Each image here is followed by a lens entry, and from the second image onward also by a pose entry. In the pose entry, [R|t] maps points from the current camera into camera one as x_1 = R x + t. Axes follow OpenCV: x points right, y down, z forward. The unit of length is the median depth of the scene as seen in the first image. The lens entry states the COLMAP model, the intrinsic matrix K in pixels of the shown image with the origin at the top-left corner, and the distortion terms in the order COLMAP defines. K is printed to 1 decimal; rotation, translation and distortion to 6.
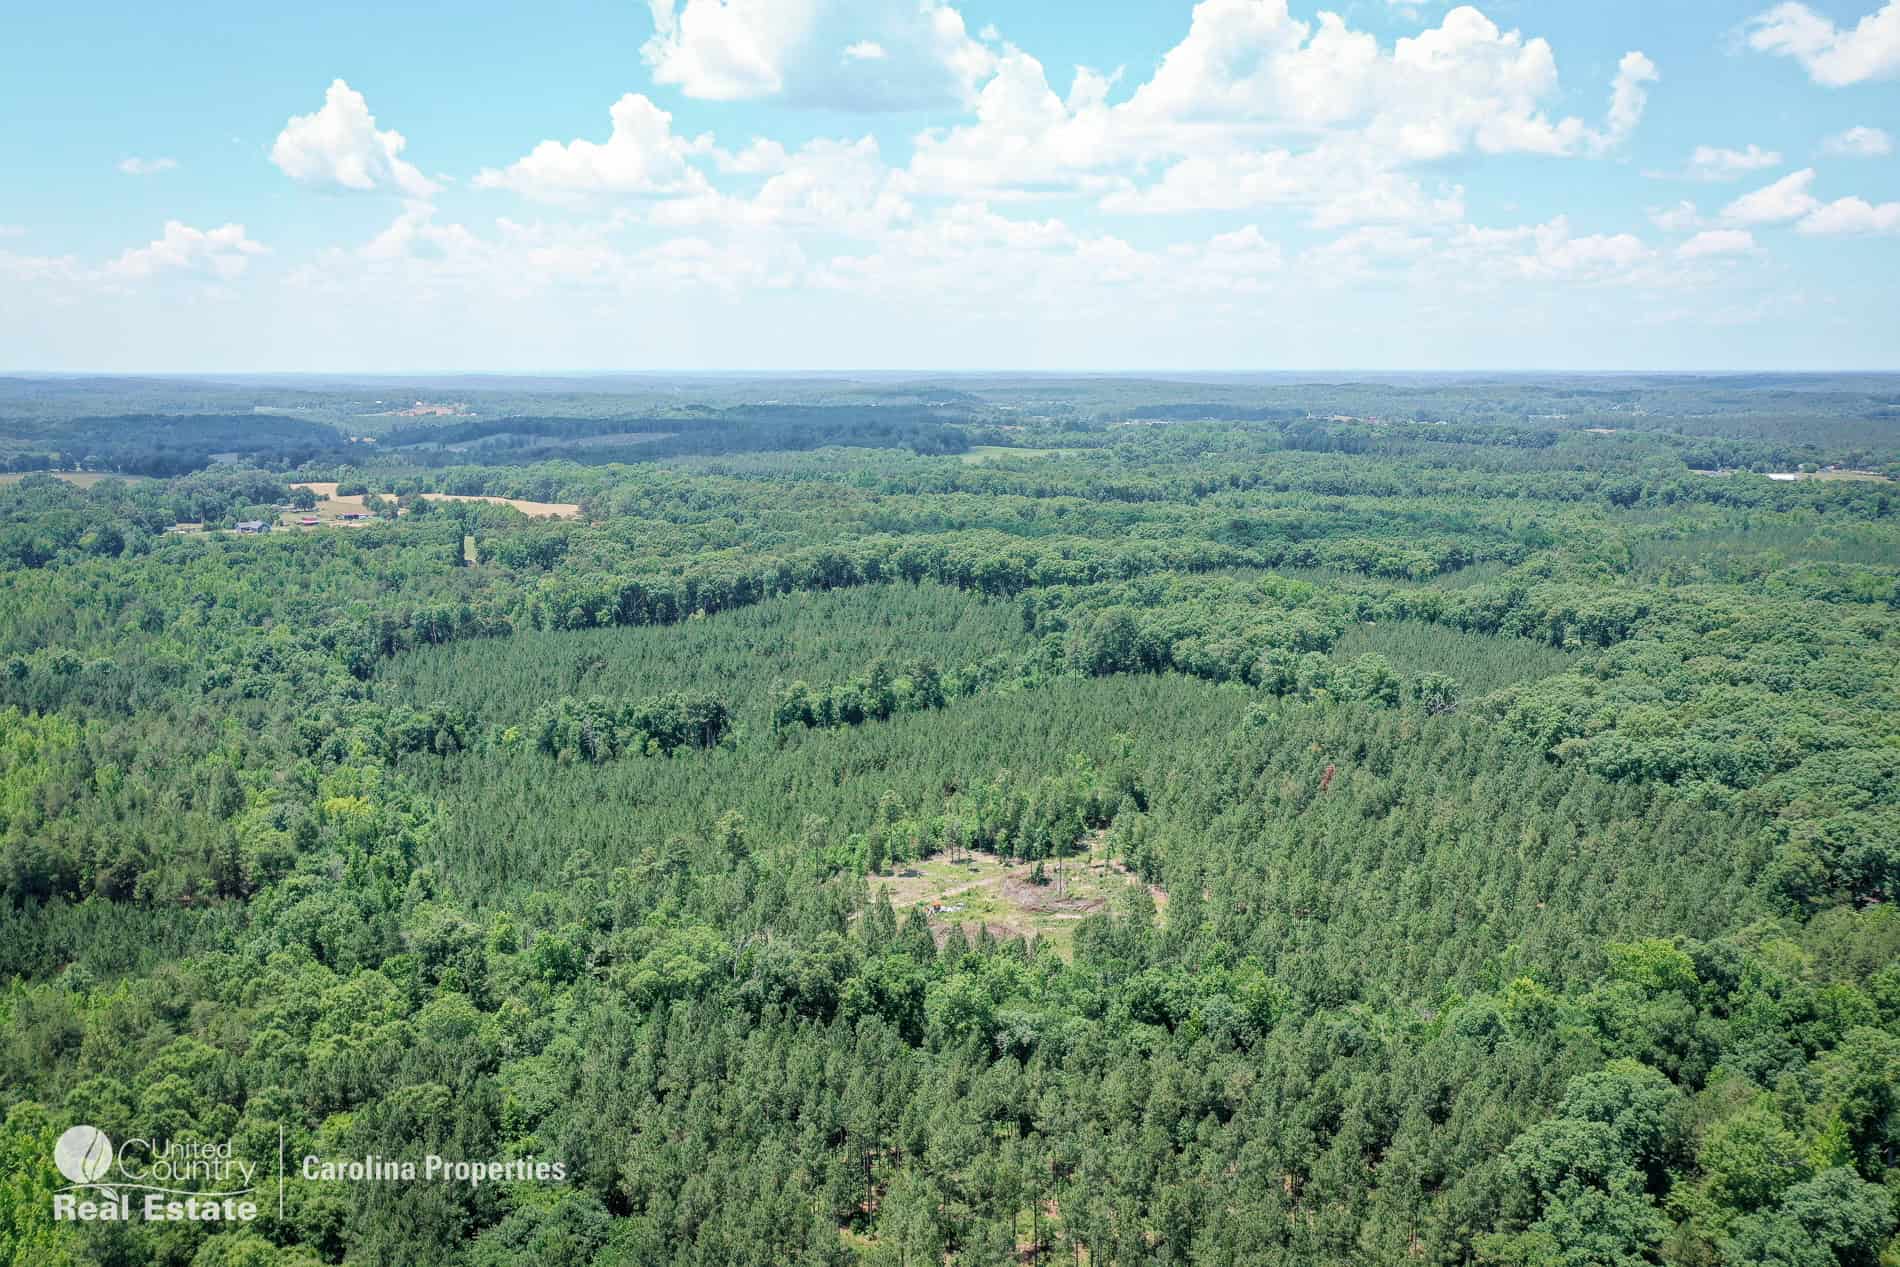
lens RADIAL K [[1511.4, 0, 951.6], [0, 1511.4, 630.3], [0, 0, 1]] dist [0.005169, -0.002231]
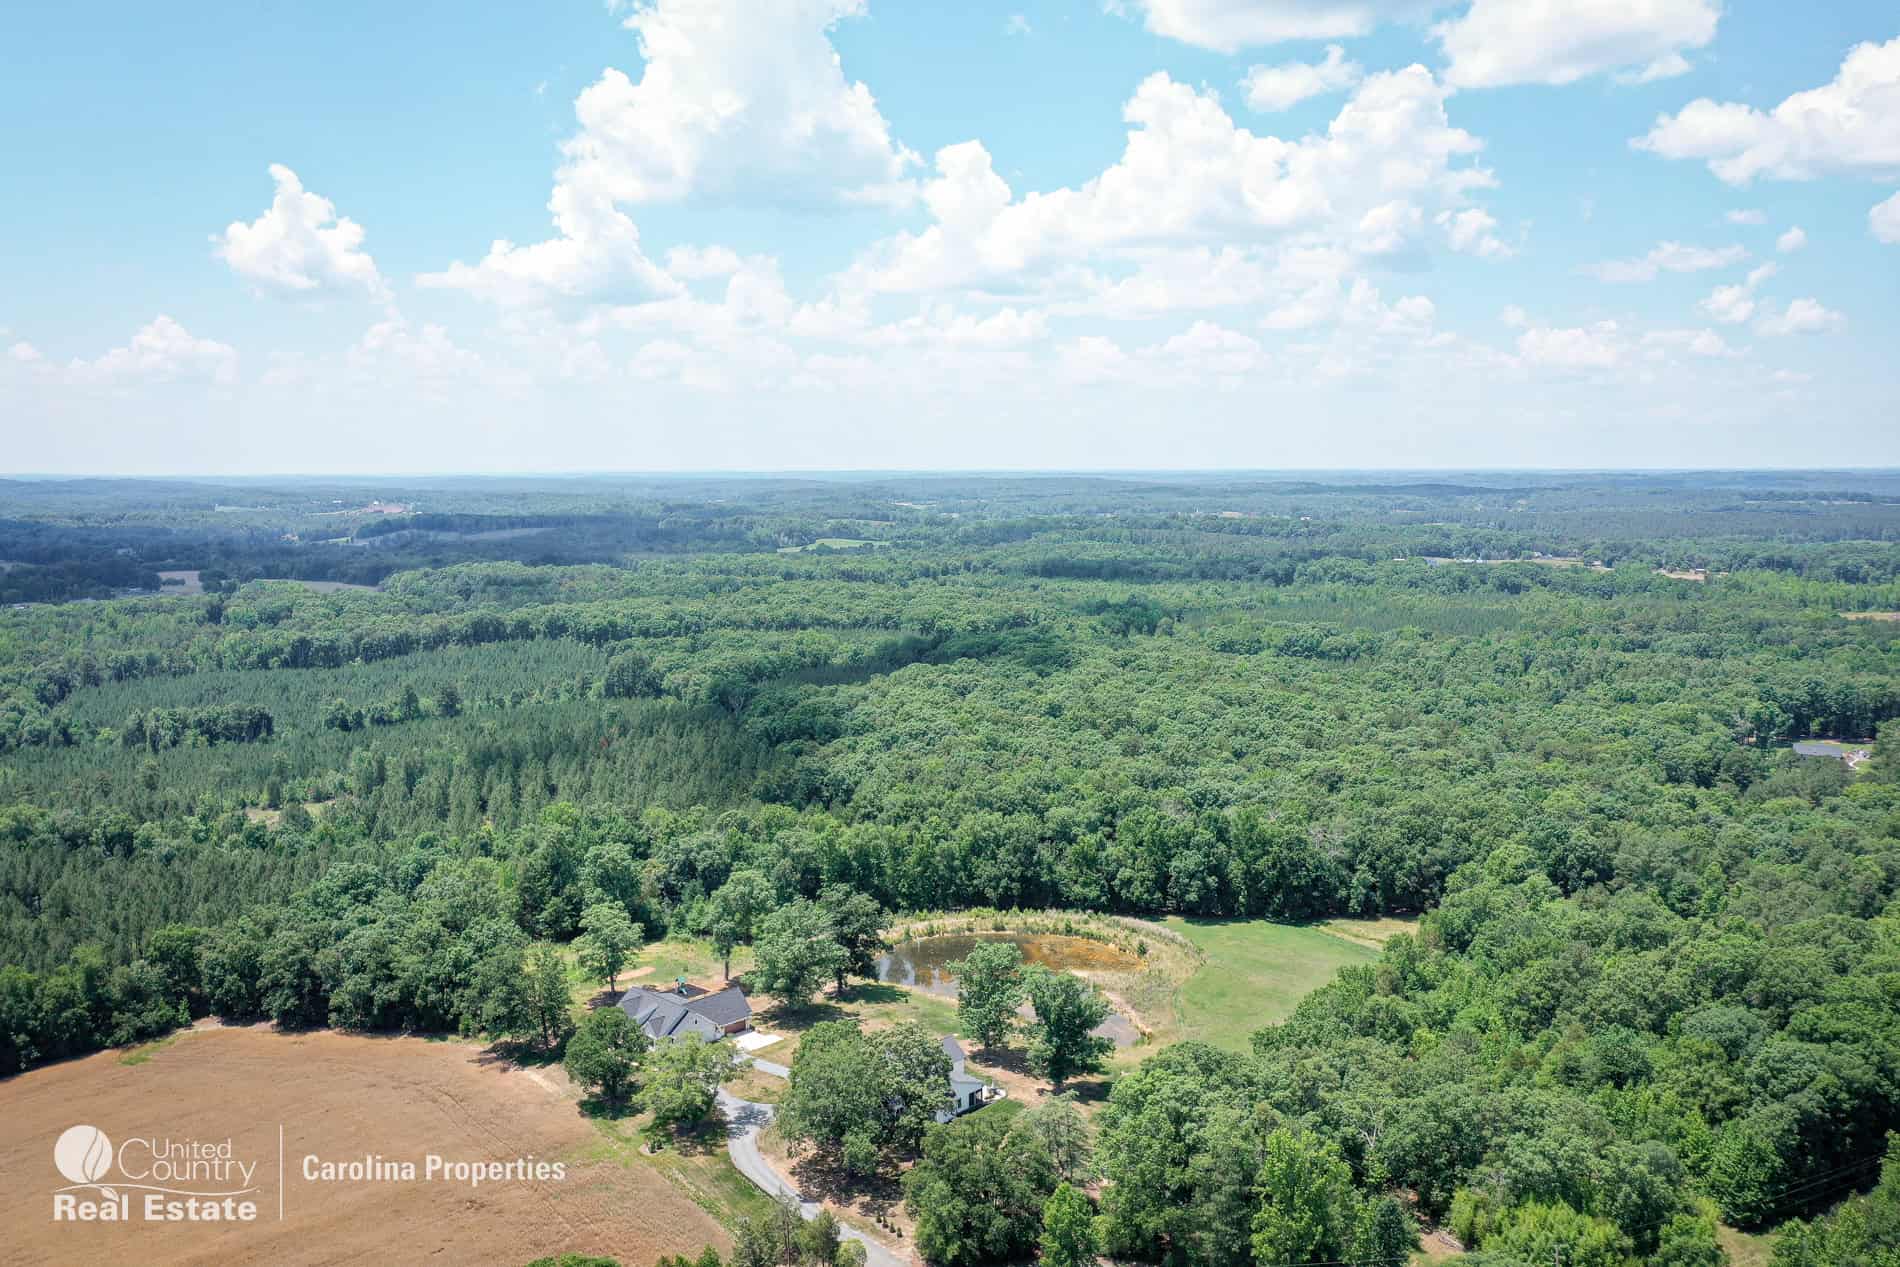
lens RADIAL K [[1646.5, 0, 948.2], [0, 1646.5, 634.4], [0, 0, 1]] dist [-0.010505, -0.005692]
pose [[0.999256, 0.004465, -0.038298, 0.218737], [-0.007217, 0.997376, -0.072040, 0.036003], [0.037875, 0.072263, 0.996666, -0.174292]]
